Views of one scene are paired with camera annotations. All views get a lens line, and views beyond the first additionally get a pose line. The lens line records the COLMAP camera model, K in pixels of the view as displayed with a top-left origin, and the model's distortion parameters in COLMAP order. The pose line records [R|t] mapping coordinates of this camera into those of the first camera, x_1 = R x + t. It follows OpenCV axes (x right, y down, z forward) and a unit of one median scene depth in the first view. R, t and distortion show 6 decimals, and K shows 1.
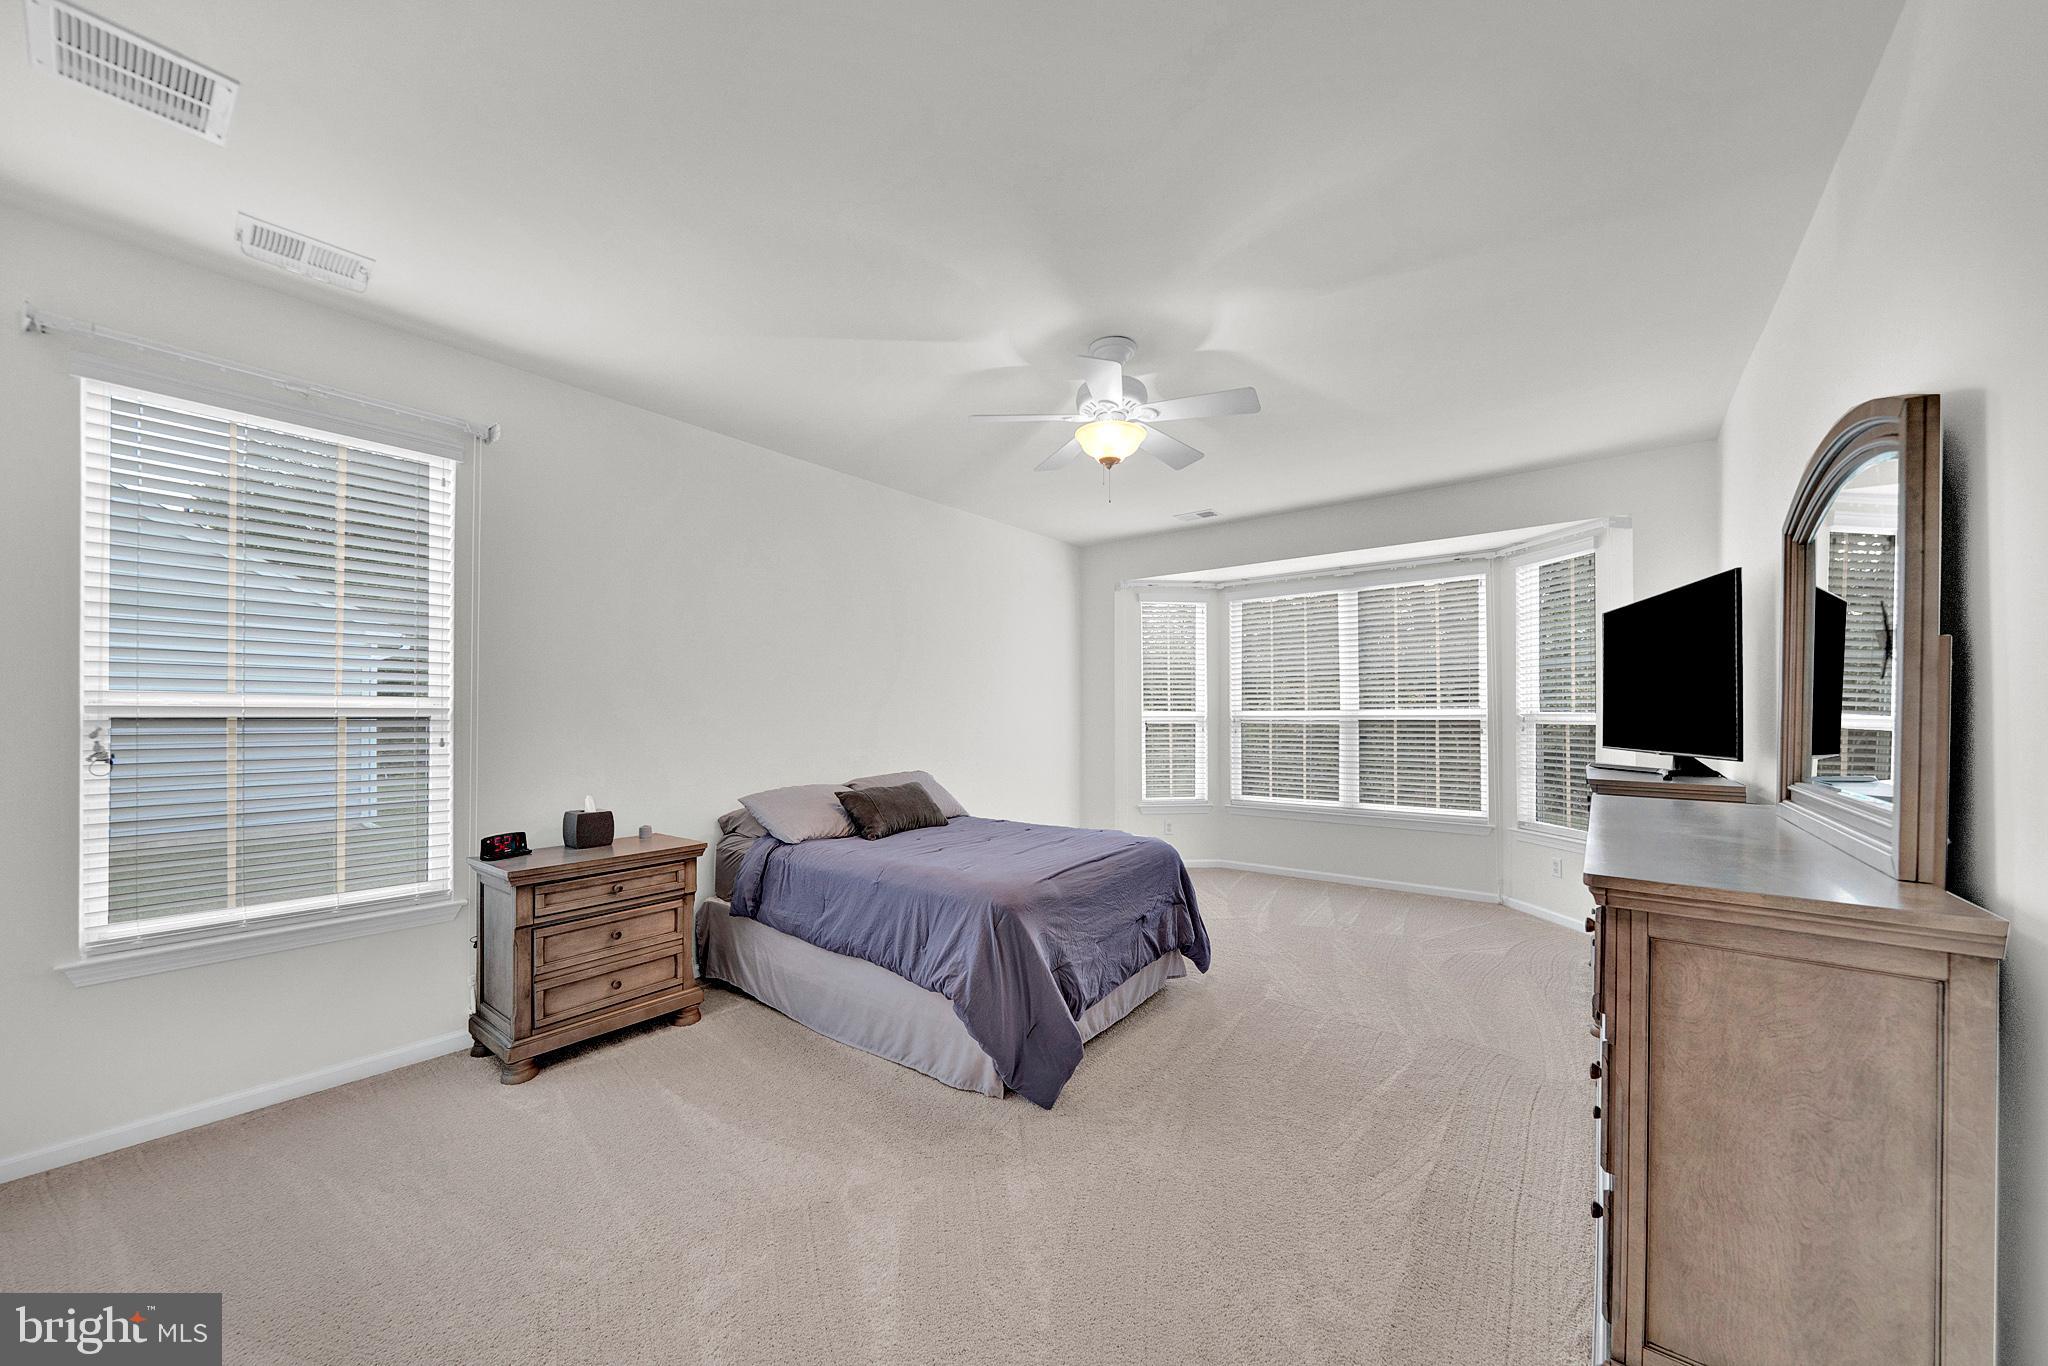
lens RADIAL K [[711.6, 0, 1013.9], [0, 711.6, 711.5], [0, 0, 1]] dist [-0.000733, -0.000040]
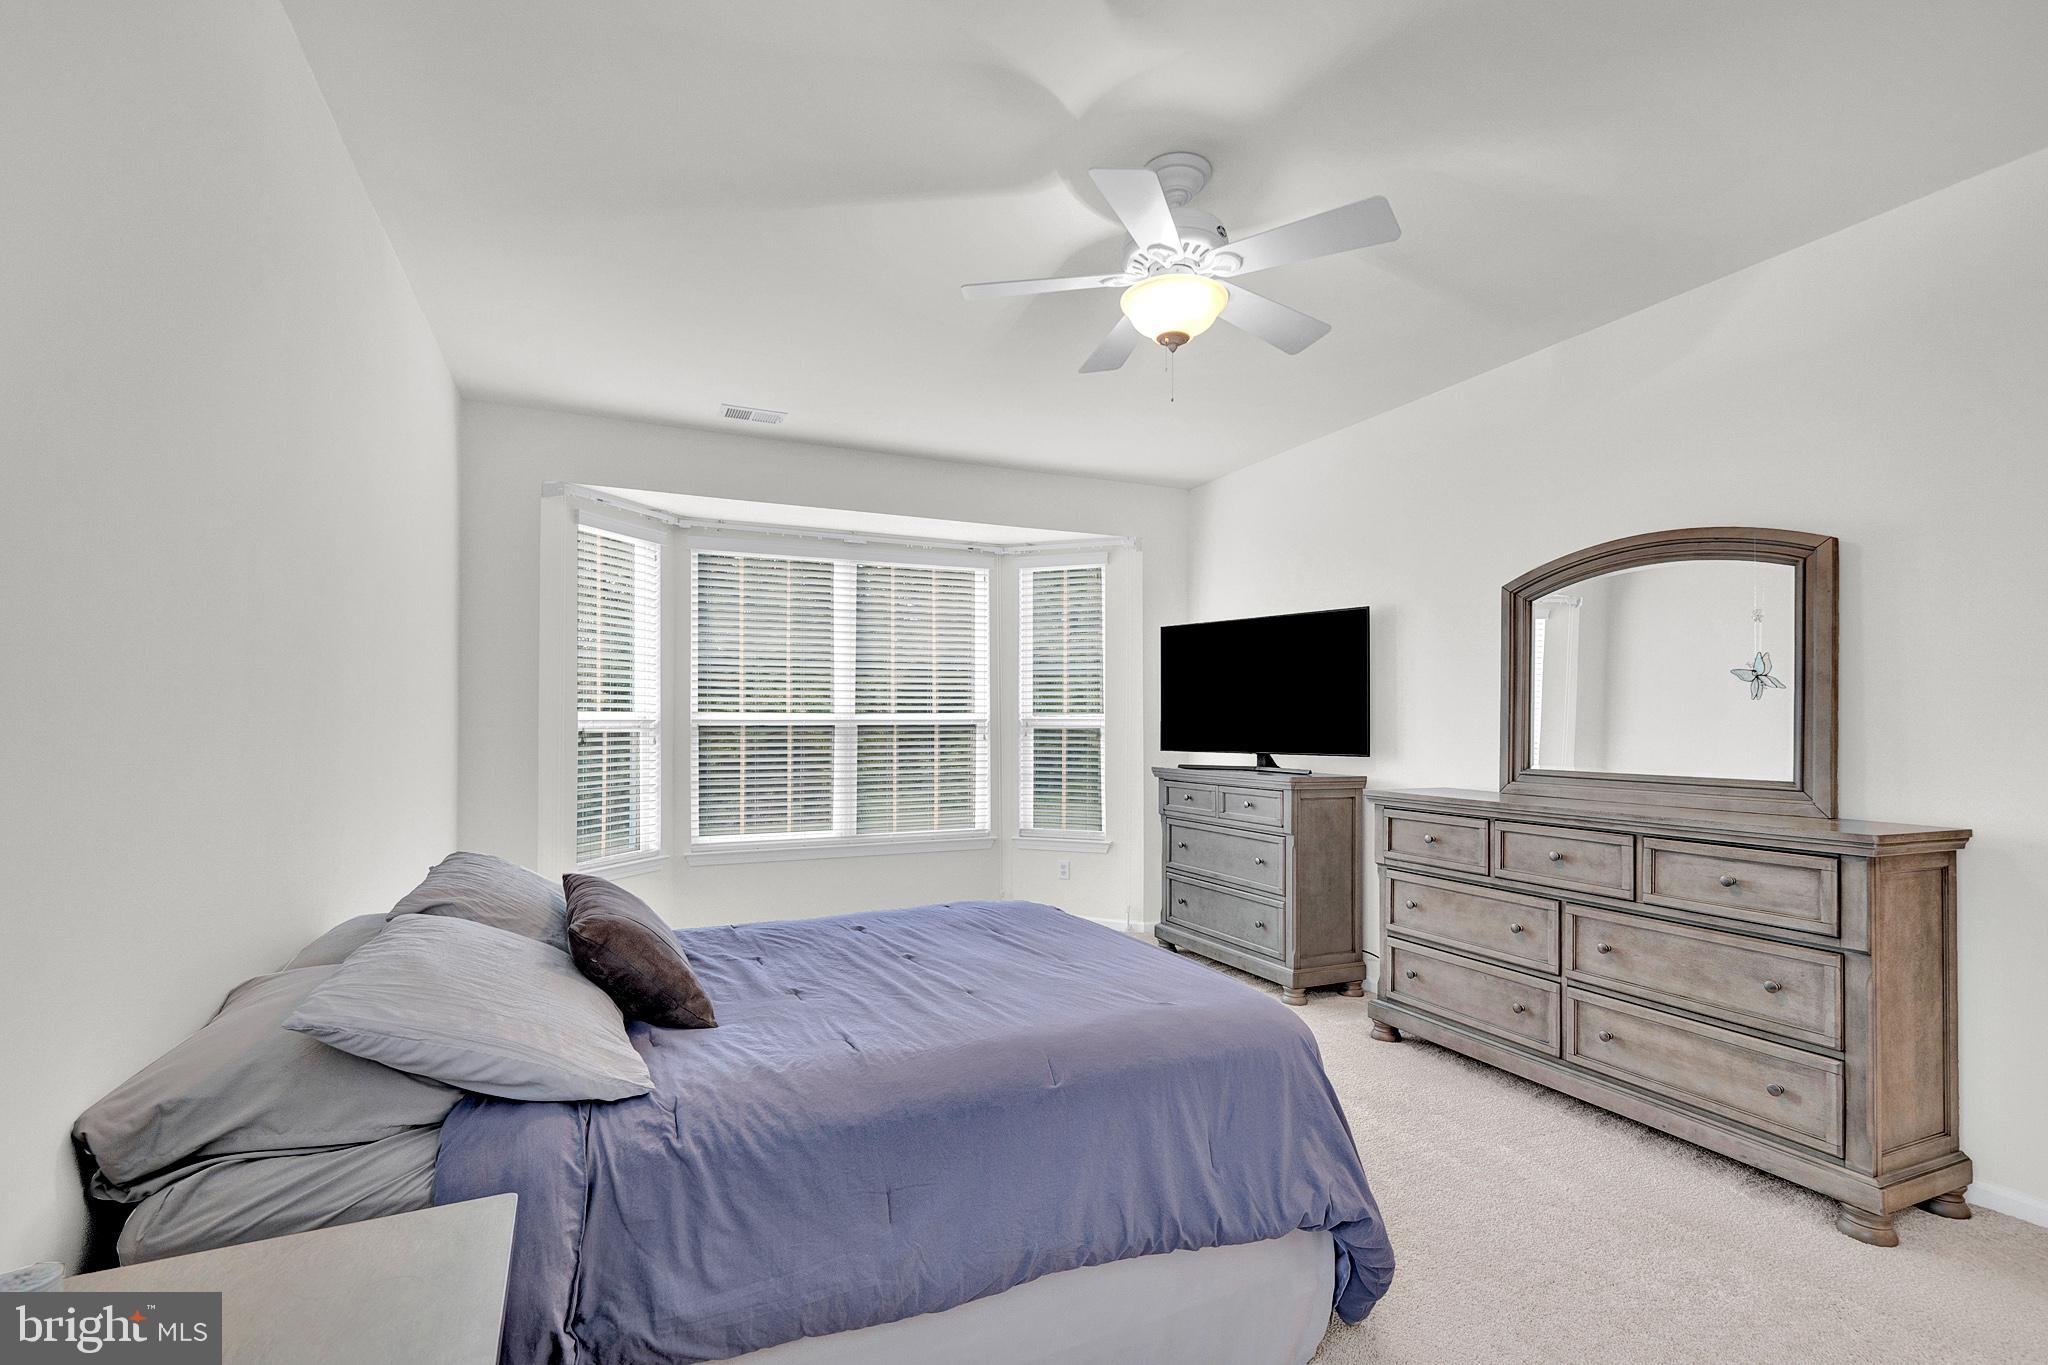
lens RADIAL K [[914.5, 0, 1014.2], [0, 914.5, 692.8], [0, 0, 1]] dist [0.001522, 0.000147]
pose [[0.469001, 0.028657, 0.882732, -0.361243], [-0.006134, 0.999555, -0.029190, 0.004705], [-0.883176, 0.008276, 0.468969, 0.380999]]
